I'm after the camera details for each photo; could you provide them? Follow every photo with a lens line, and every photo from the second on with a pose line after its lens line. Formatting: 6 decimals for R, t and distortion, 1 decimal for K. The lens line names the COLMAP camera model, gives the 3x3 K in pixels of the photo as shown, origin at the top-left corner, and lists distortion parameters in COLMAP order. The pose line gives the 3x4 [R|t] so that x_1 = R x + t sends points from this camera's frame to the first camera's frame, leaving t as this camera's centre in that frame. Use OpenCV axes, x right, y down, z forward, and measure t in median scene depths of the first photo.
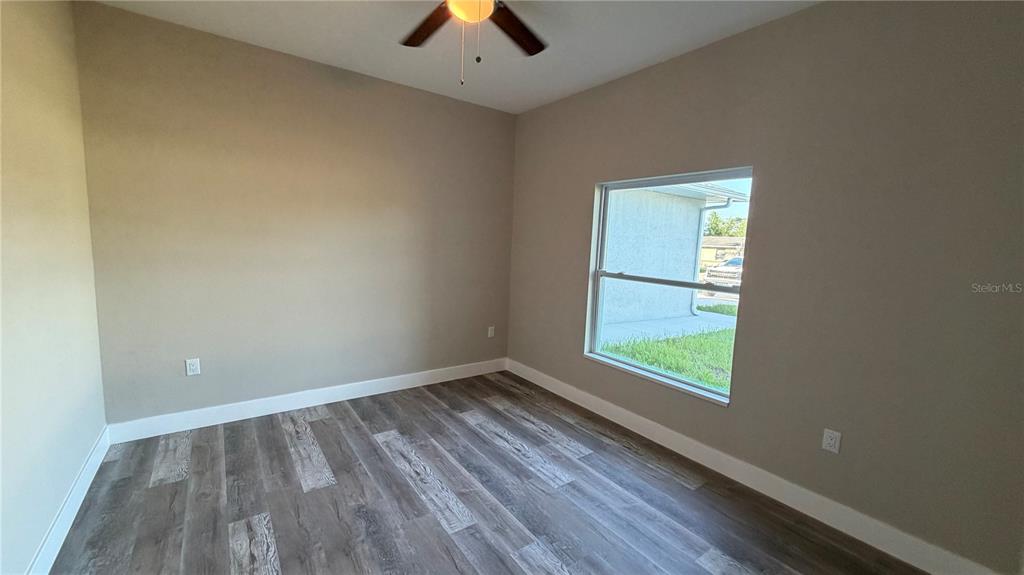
lens RADIAL K [[408.1, 0, 512.7], [0, 408.1, 287.4], [0, 0, 1]] dist [-0.000036, -0.000074]
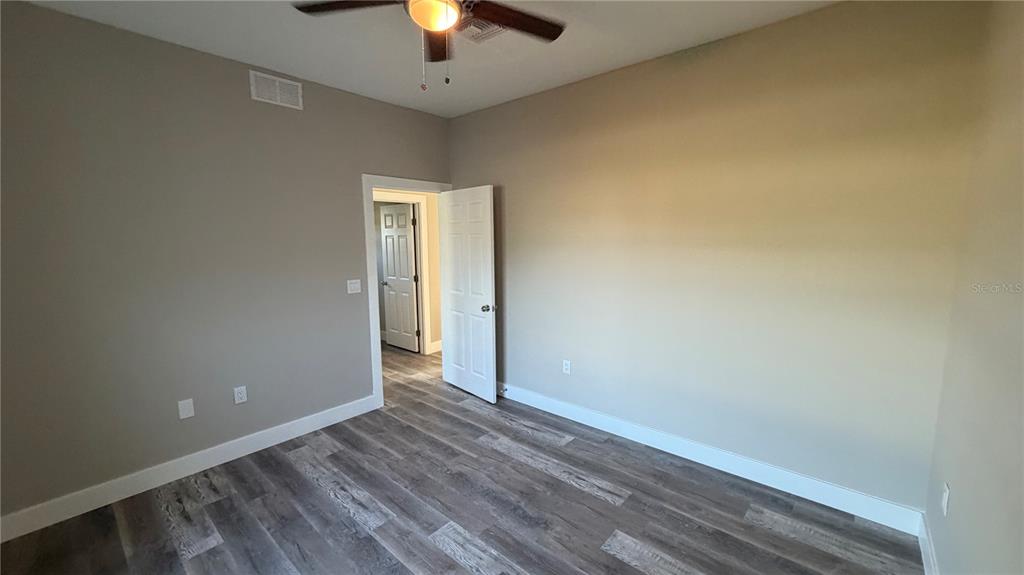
lens RADIAL K [[408.1, 0, 512.0], [0, 408.1, 287.1], [0, 0, 1]] dist [-0.000036, -0.000074]
pose [[-0.974857, -0.006050, -0.222751, -0.061485], [-0.058548, 0.971464, 0.229847, -0.275611], [0.215004, 0.237110, -0.947392, 1.870058]]
